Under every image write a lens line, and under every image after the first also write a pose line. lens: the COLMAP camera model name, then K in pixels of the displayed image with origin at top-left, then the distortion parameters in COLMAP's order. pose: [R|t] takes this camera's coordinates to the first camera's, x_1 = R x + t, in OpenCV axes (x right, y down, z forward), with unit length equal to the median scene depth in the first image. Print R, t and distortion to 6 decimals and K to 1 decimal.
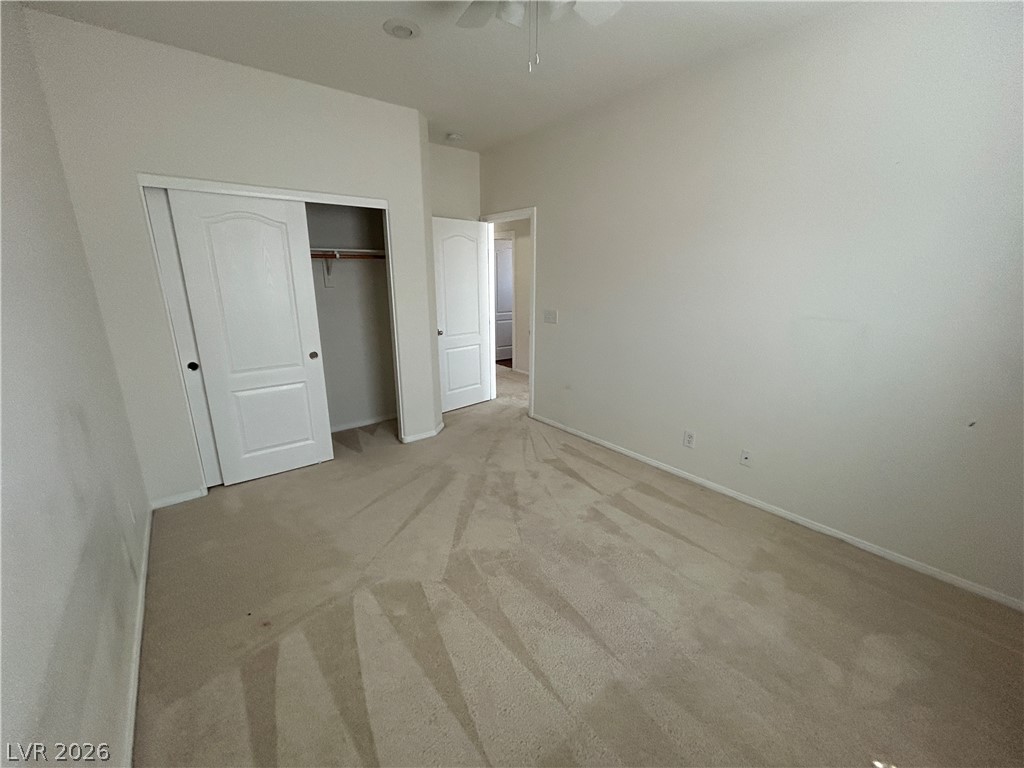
lens RADIAL K [[413.9, 0, 512.0], [0, 413.9, 384.0], [0, 0, 1]] dist [0.000650, 0.000012]
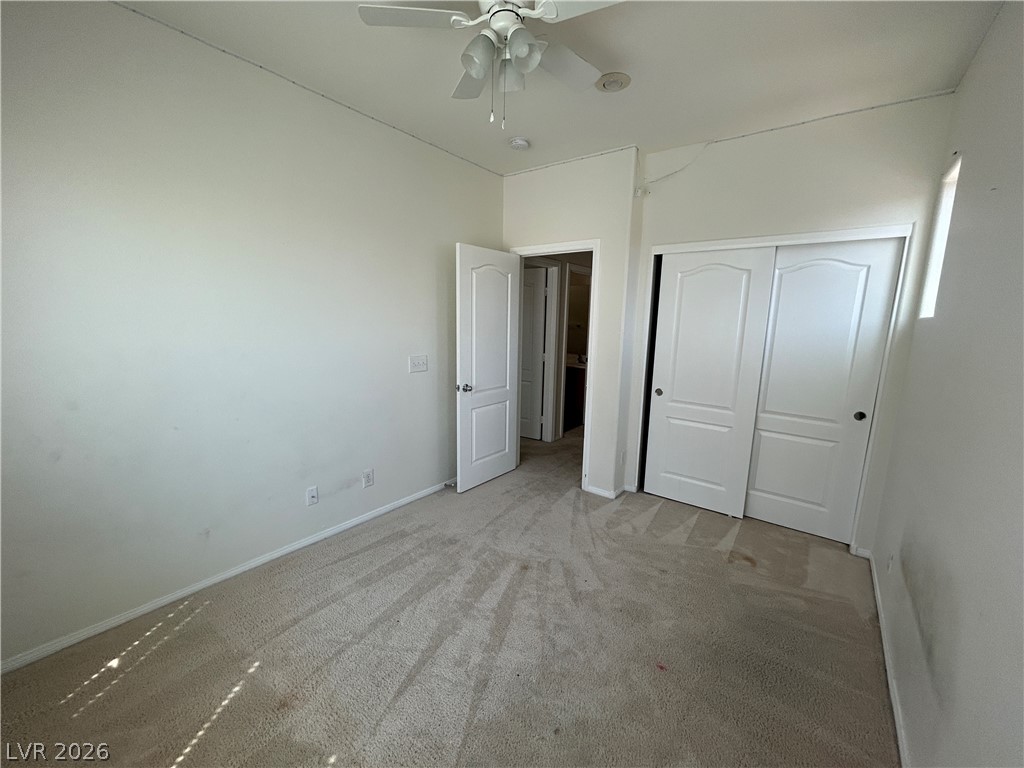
lens RADIAL K [[408.7, 0, 533.1], [0, 408.7, 386.4], [0, 0, 1]] dist [-0.000002, -0.000008]
pose [[0.269235, 0.180997, -0.945914, 0.307998], [-0.272170, 0.956443, 0.105545, -0.085217], [0.923816, 0.229033, 0.306770, 0.290409]]
